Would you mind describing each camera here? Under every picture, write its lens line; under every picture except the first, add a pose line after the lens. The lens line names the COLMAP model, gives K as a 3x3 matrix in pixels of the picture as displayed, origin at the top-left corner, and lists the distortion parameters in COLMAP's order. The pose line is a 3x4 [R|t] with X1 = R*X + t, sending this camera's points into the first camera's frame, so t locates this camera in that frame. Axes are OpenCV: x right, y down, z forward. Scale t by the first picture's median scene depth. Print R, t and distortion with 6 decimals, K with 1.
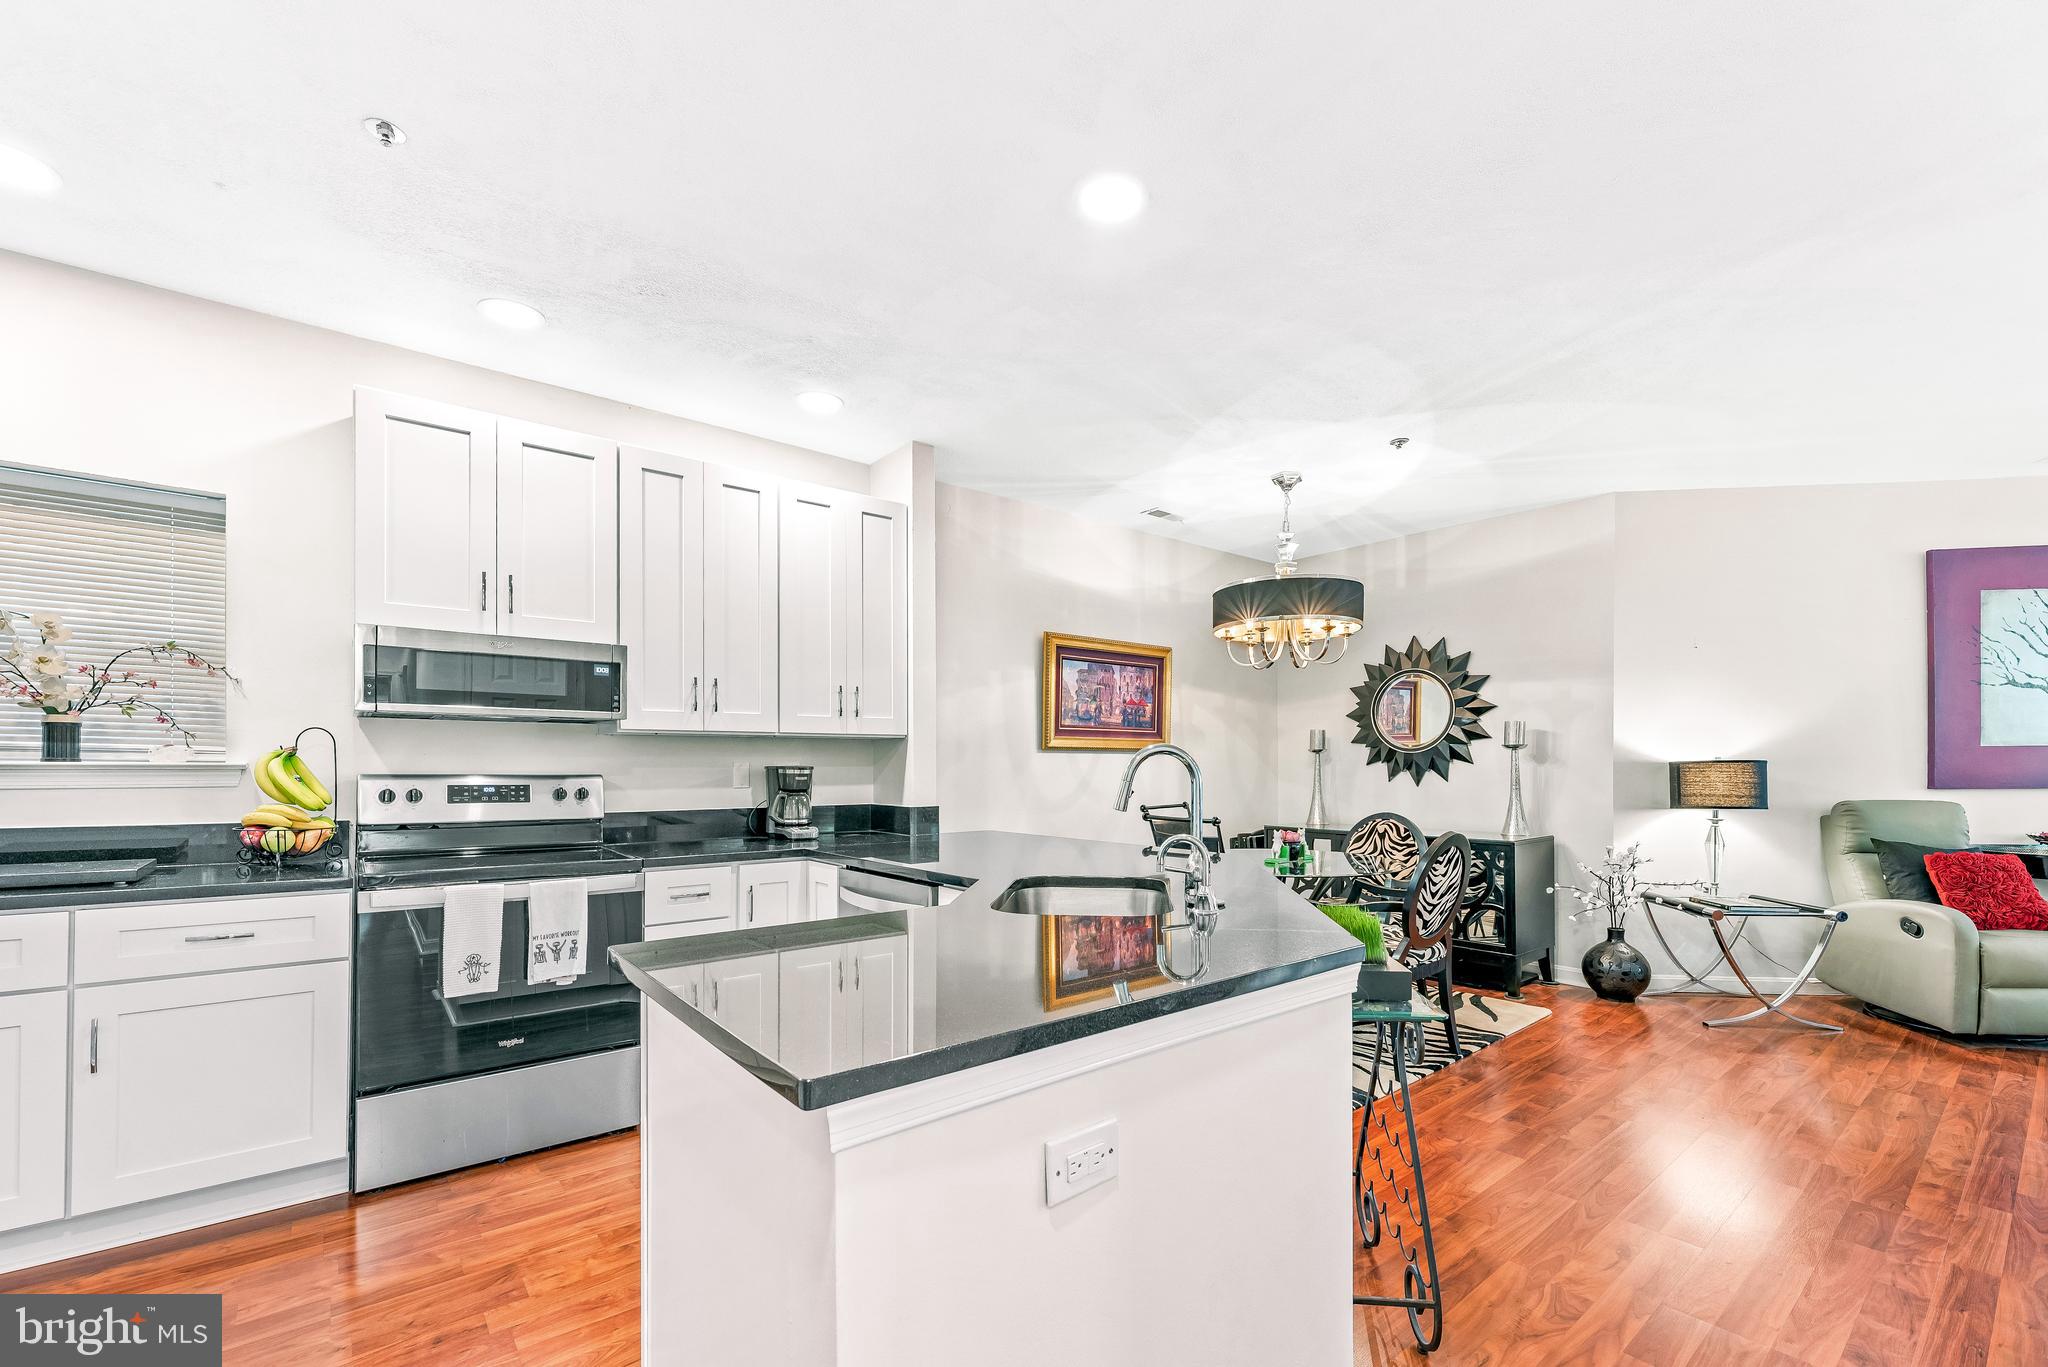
lens RADIAL K [[845.0, 0, 1016.7], [0, 845.0, 762.1], [0, 0, 1]] dist [-0.000278, 0.000169]
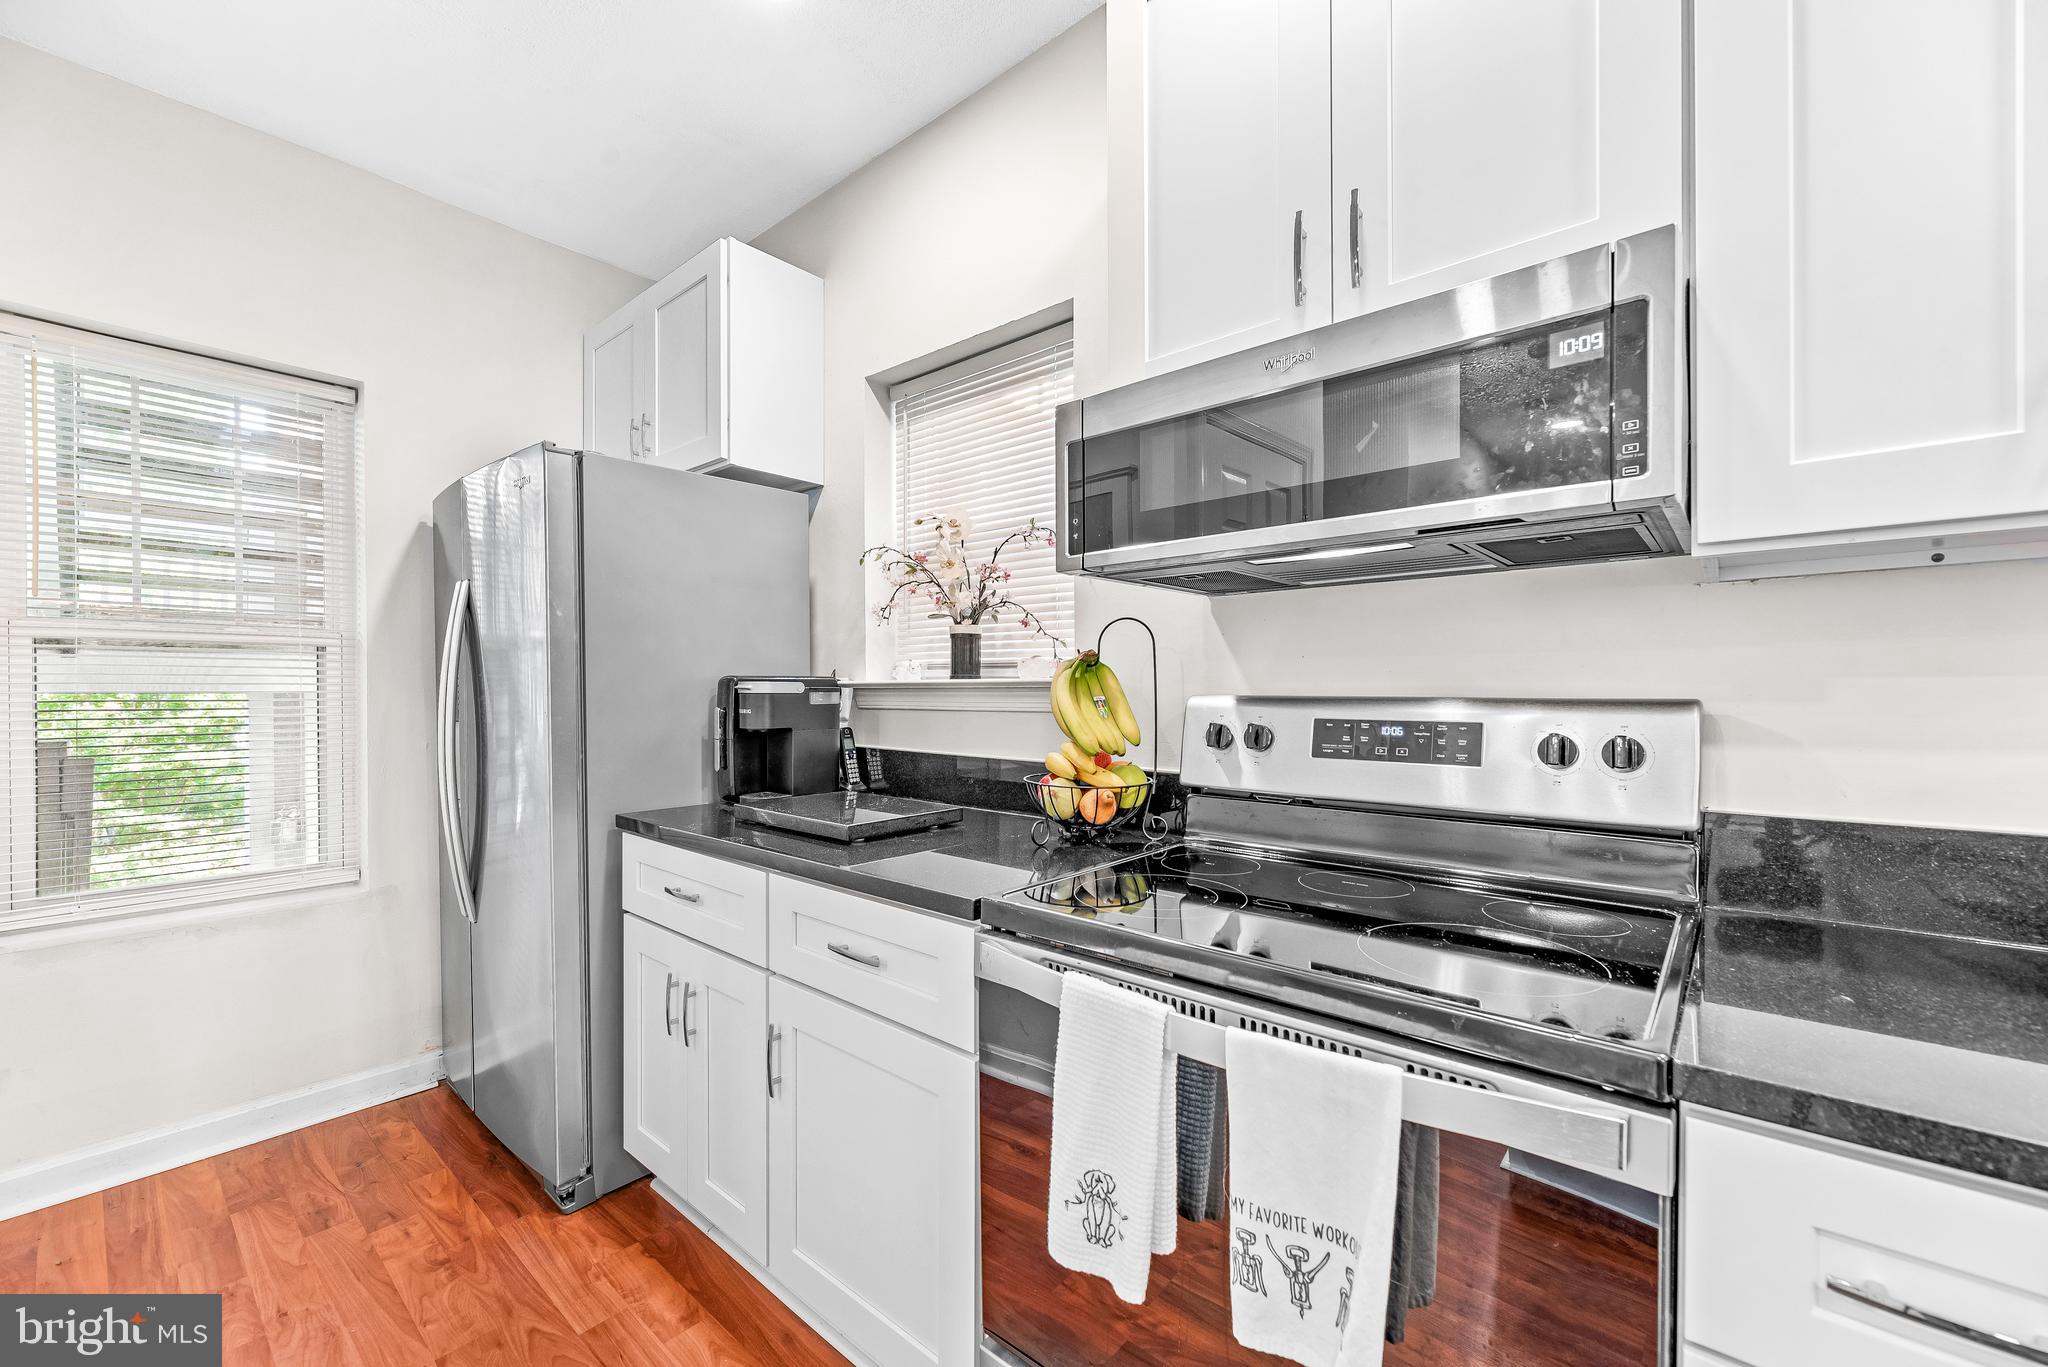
lens RADIAL K [[829.4, 0, 1019.9], [0, 829.4, 693.3], [0, 0, 1]] dist [-0.000592, -0.000041]
pose [[0.180197, -0.001474, -0.983629, -0.229853], [0.006326, 0.999980, -0.000340, 0.011470], [0.983610, -0.006161, 0.180203, 0.724399]]
